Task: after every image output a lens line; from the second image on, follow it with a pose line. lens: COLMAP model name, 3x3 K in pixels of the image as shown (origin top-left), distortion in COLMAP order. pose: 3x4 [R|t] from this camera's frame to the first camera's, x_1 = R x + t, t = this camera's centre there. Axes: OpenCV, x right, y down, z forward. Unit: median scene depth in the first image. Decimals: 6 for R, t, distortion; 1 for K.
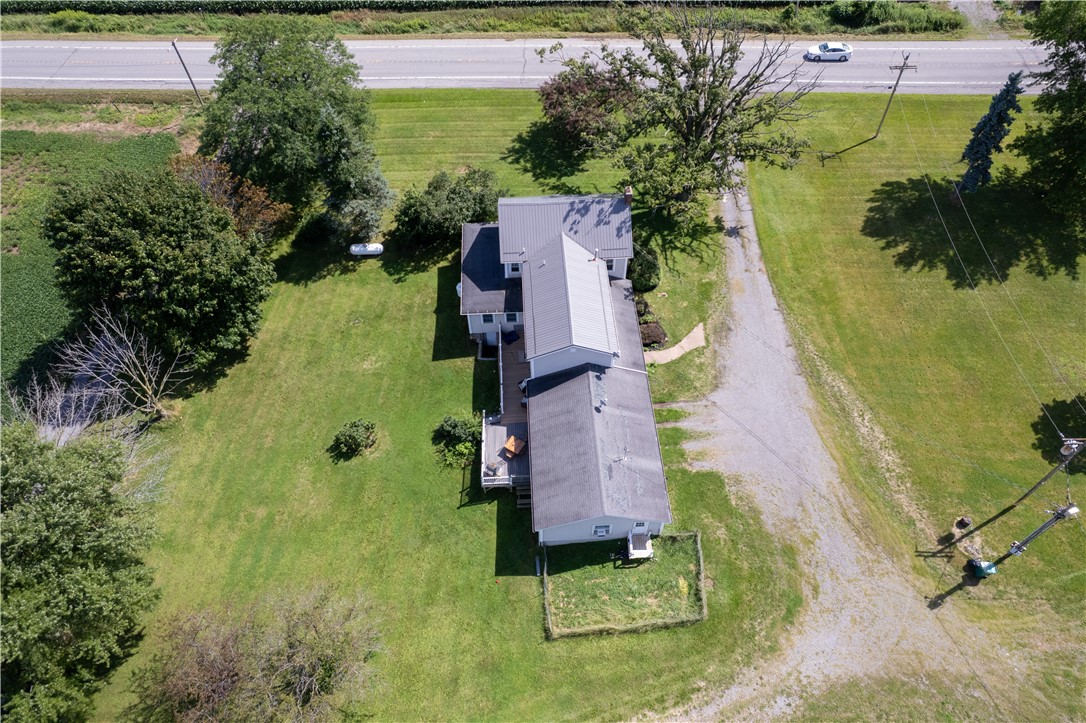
lens RADIAL K [[698.9, 0, 553.2], [0, 698.9, 364.1], [0, 0, 1]] dist [-0.044816, 0.004171]
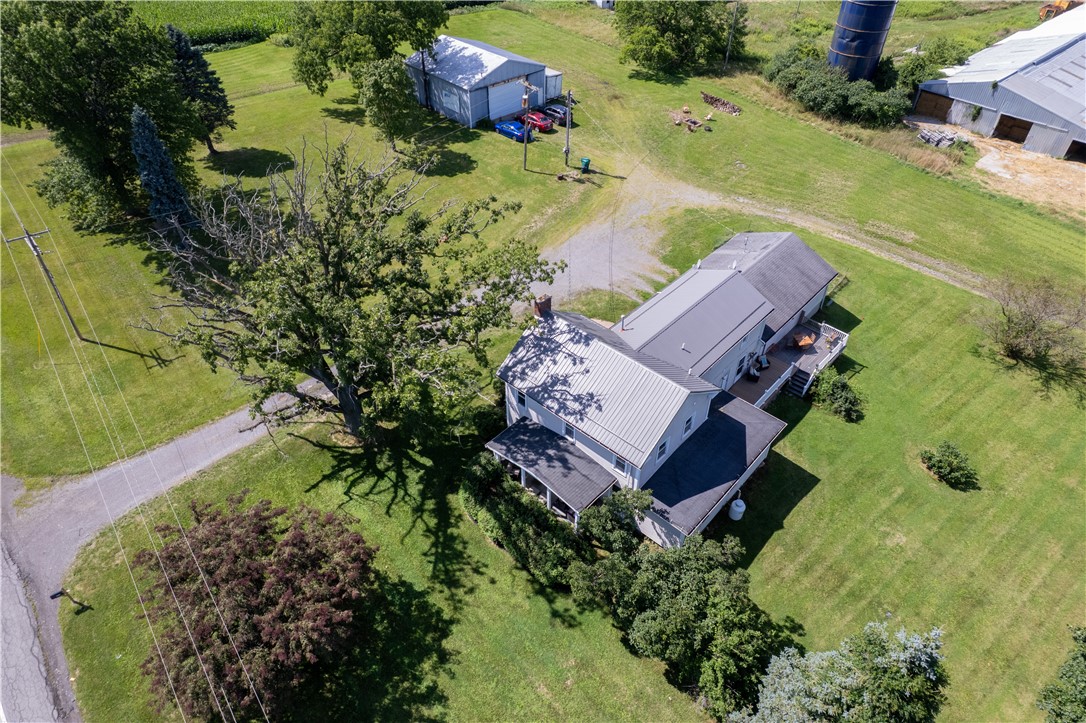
lens RADIAL K [[692.4, 0, 548.3], [0, 692.4, 369.9], [0, 0, 1]] dist [-0.095071, 0.093313]
pose [[-0.698010, -0.479713, 0.531655, -0.311549], [0.569894, 0.077412, 0.818064, -0.811391], [-0.433592, 0.874004, 0.219352, 0.880246]]
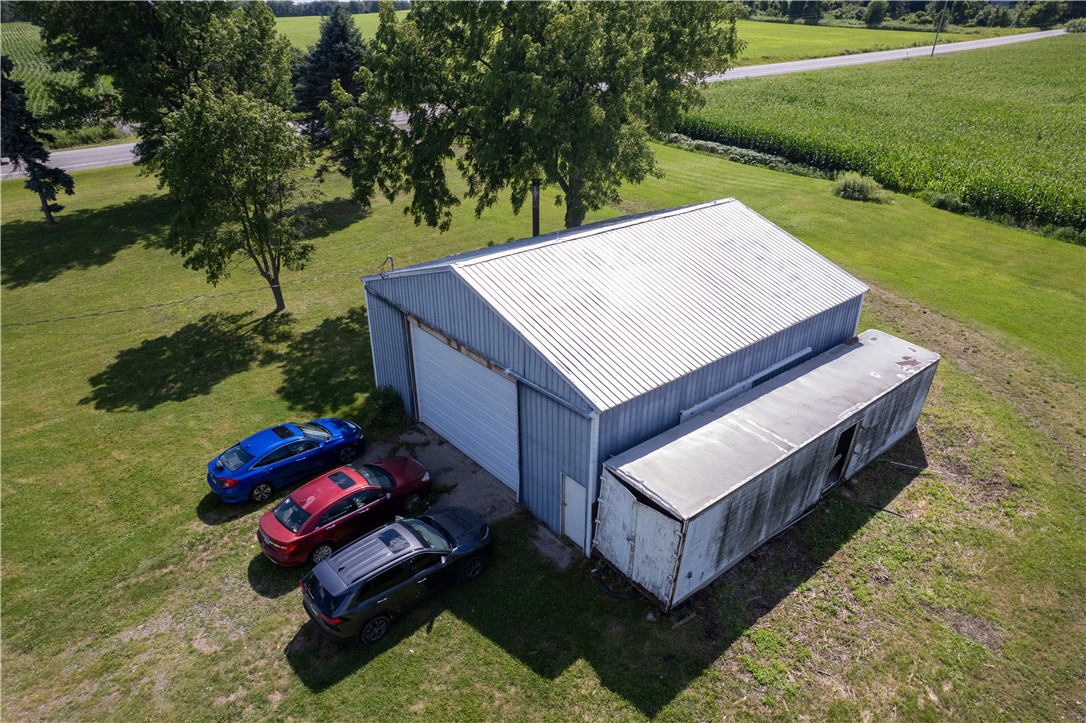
lens RADIAL K [[692.4, 0, 548.3], [0, 692.4, 369.9], [0, 0, 1]] dist [-0.095071, 0.093313]
pose [[0.744369, -0.301491, 0.595834, 0.595902], [0.532022, 0.807007, -0.256306, 0.374962], [-0.403568, 0.507783, 0.761111, 0.415245]]
